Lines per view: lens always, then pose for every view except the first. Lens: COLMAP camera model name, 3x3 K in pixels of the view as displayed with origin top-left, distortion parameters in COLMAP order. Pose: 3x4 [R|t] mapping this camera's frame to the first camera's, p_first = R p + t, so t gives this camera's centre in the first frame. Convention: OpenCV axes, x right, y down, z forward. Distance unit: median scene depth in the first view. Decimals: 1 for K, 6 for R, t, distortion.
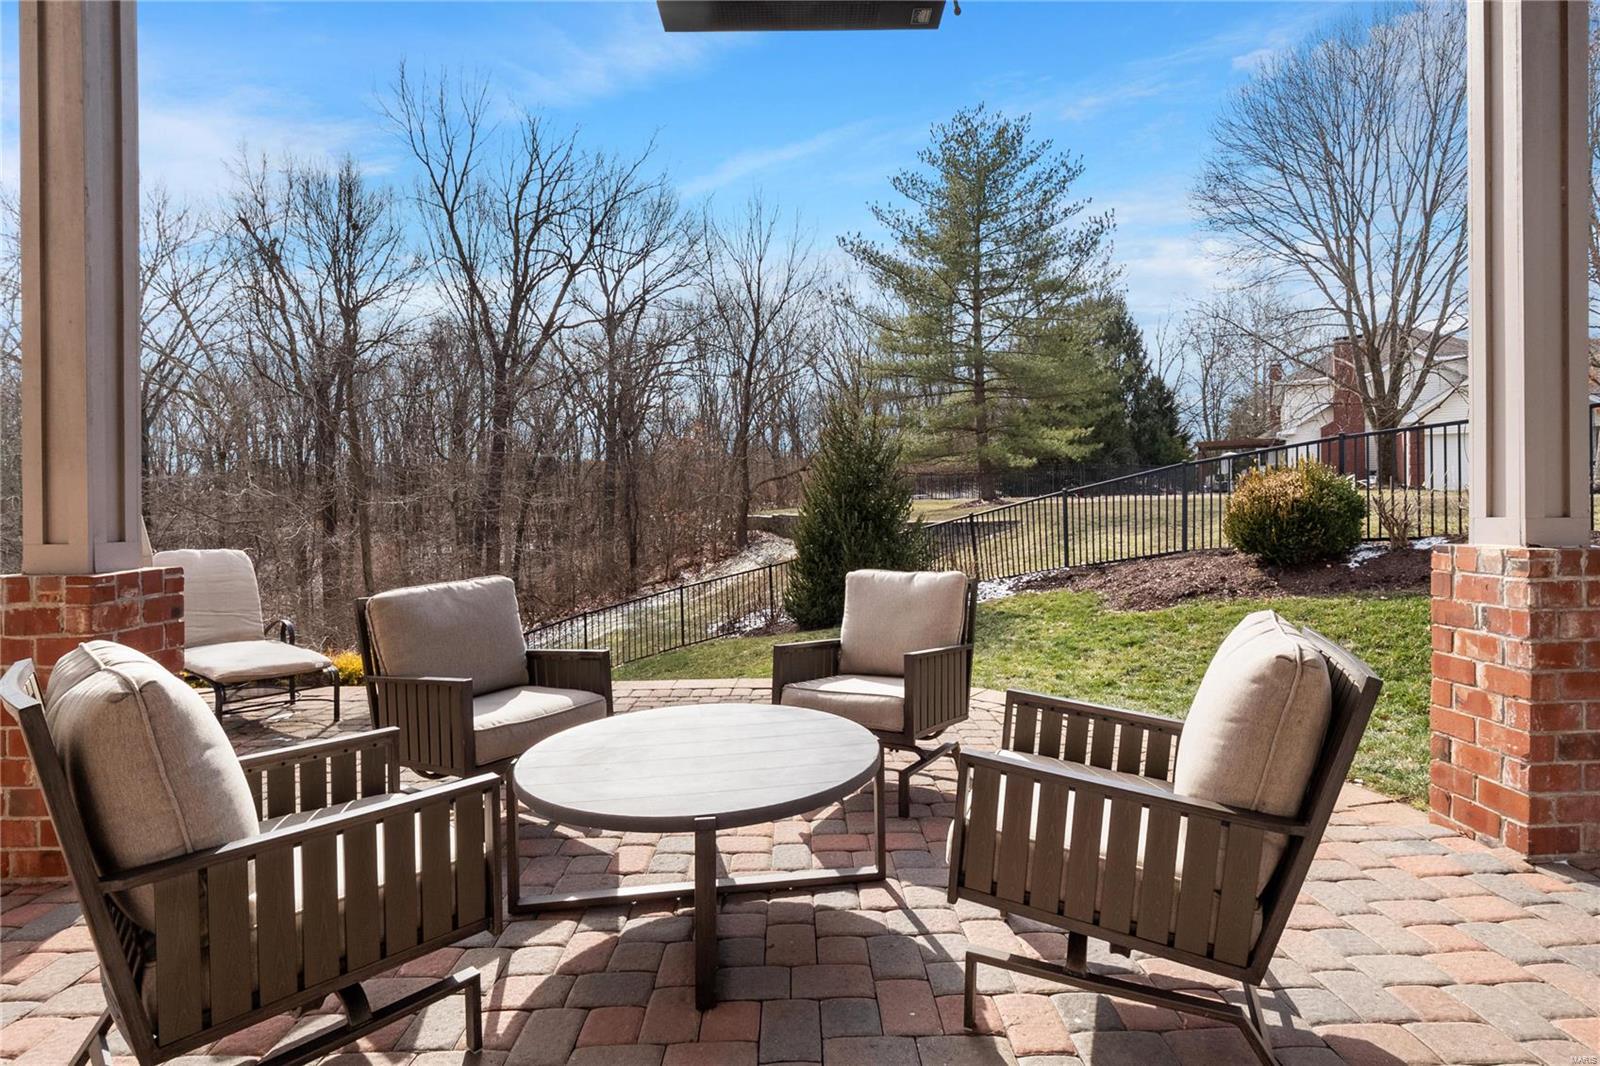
lens RADIAL K [[761.9, 0, 796.3], [0, 761.9, 515.3], [0, 0, 1]] dist [-0.023796, -0.000634]
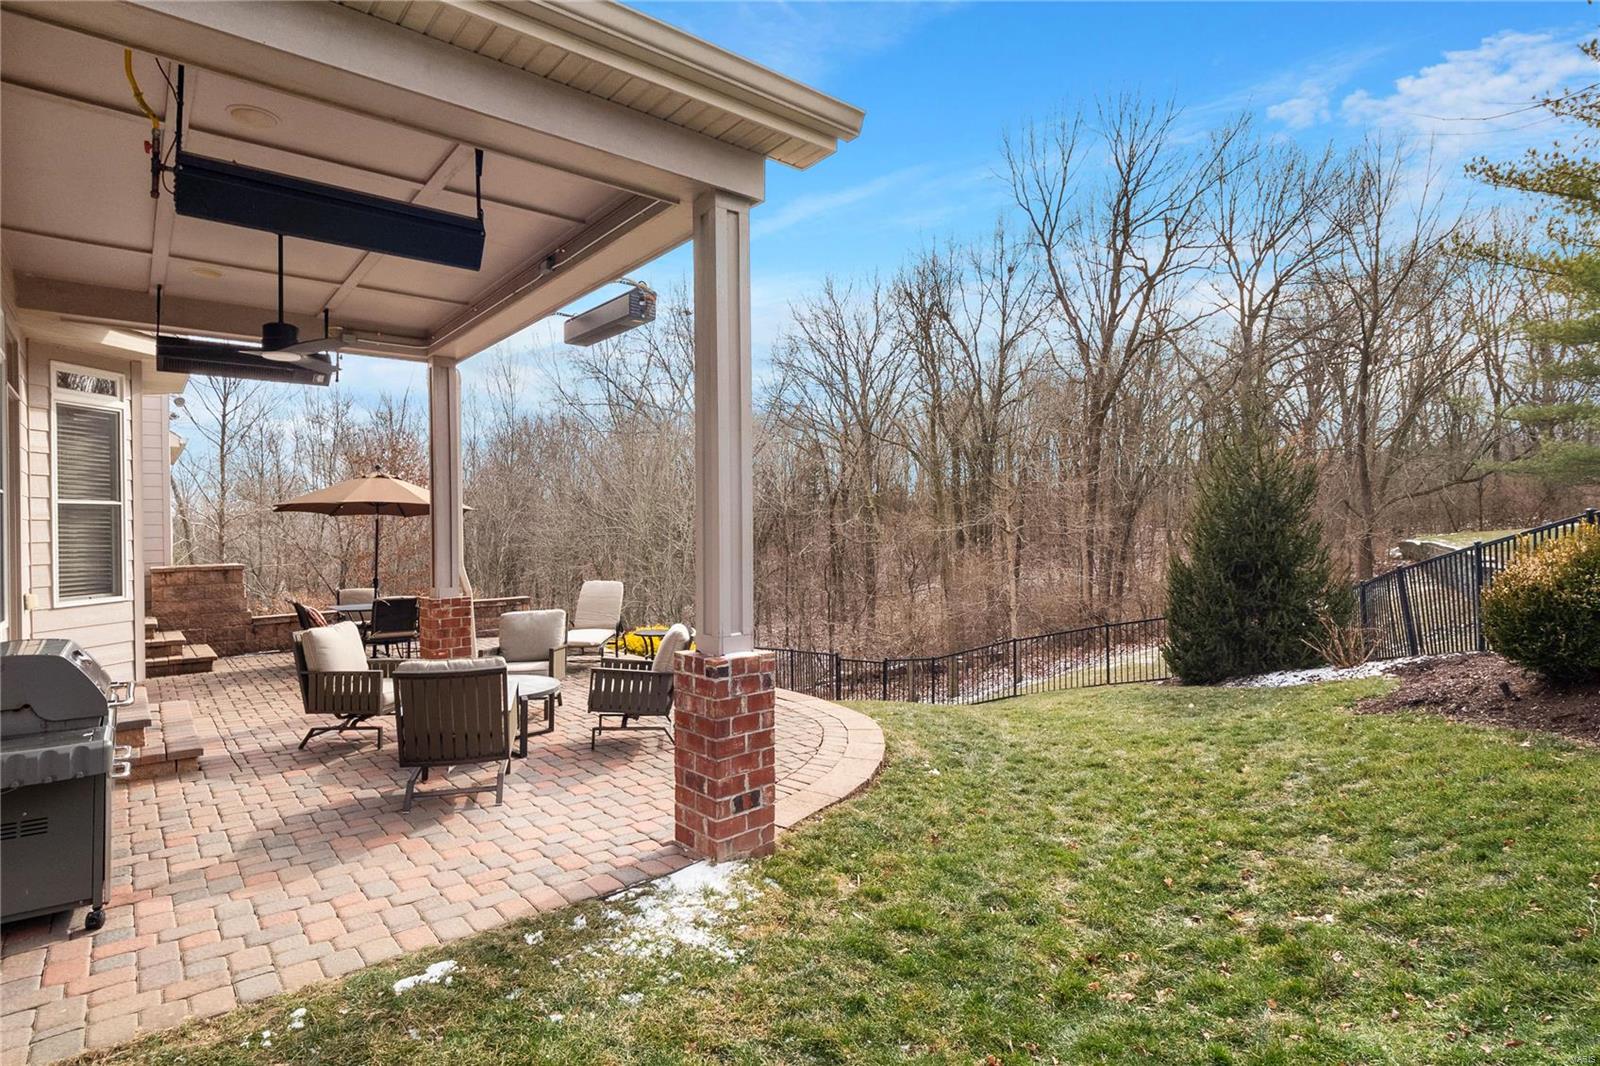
lens RADIAL K [[779.8, 0, 800.0], [0, 779.8, 533.0], [0, 0, 1]] dist [-0.009228, -0.000312]
pose [[0.641150, 0.010178, -0.767348, 0.176045], [0.004887, 0.999838, 0.017346, -0.017212], [0.767400, -0.014871, 0.640996, 0.009069]]
